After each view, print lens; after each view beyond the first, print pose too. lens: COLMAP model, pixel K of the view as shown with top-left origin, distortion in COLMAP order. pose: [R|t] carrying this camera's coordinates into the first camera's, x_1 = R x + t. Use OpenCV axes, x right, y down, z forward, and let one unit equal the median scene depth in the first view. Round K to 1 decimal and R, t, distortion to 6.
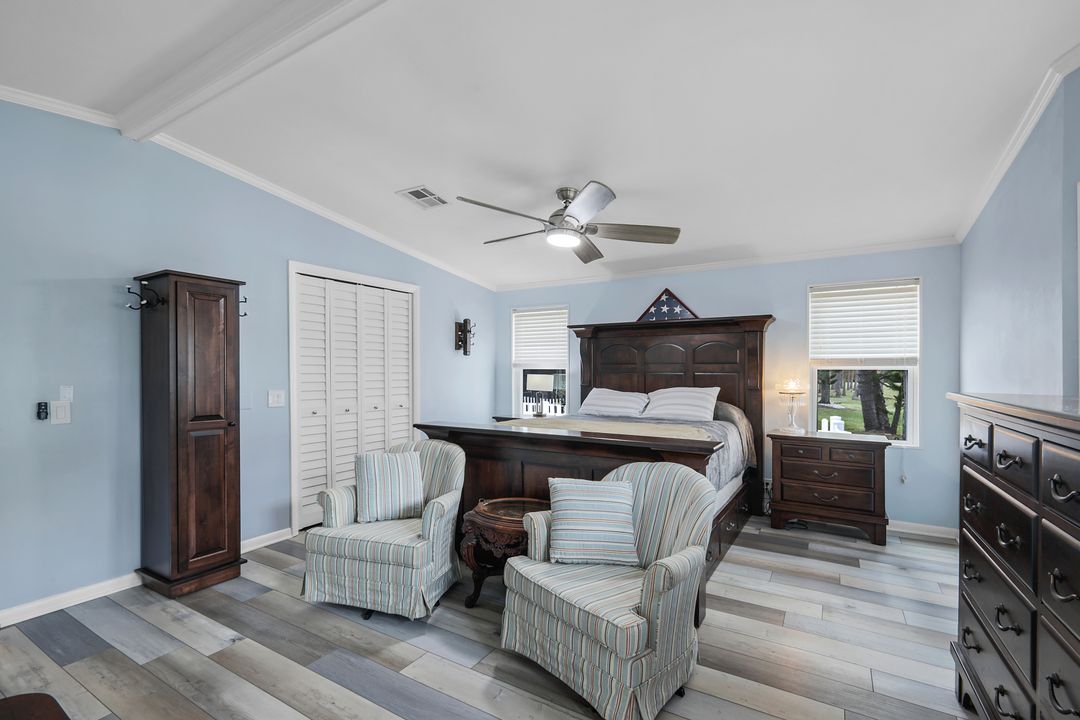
lens RADIAL K [[475.9, 0, 529.3], [0, 475.9, 377.6], [0, 0, 1]] dist [0.007462, -0.000434]
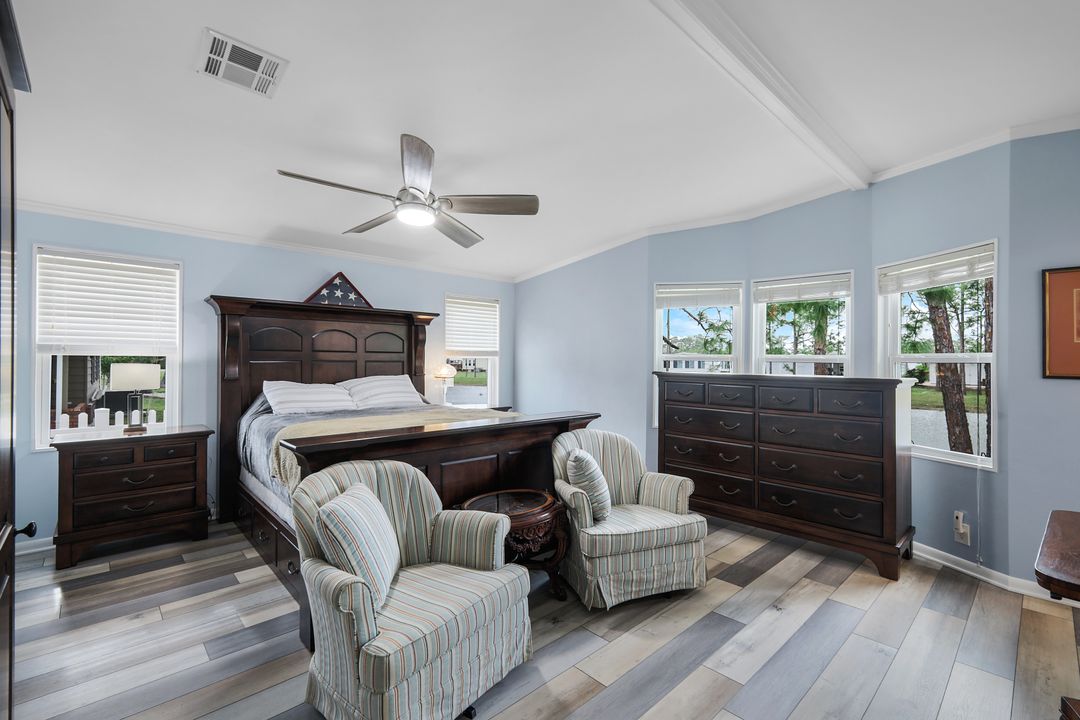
lens RADIAL K [[475.9, 0, 536.6], [0, 475.9, 356.9], [0, 0, 1]] dist [0.007462, -0.000434]
pose [[0.279698, 0.005306, 0.960073, -0.512067], [0.007750, 0.999940, -0.007784, -0.008516], [-0.960057, 0.009618, 0.279640, 0.365605]]
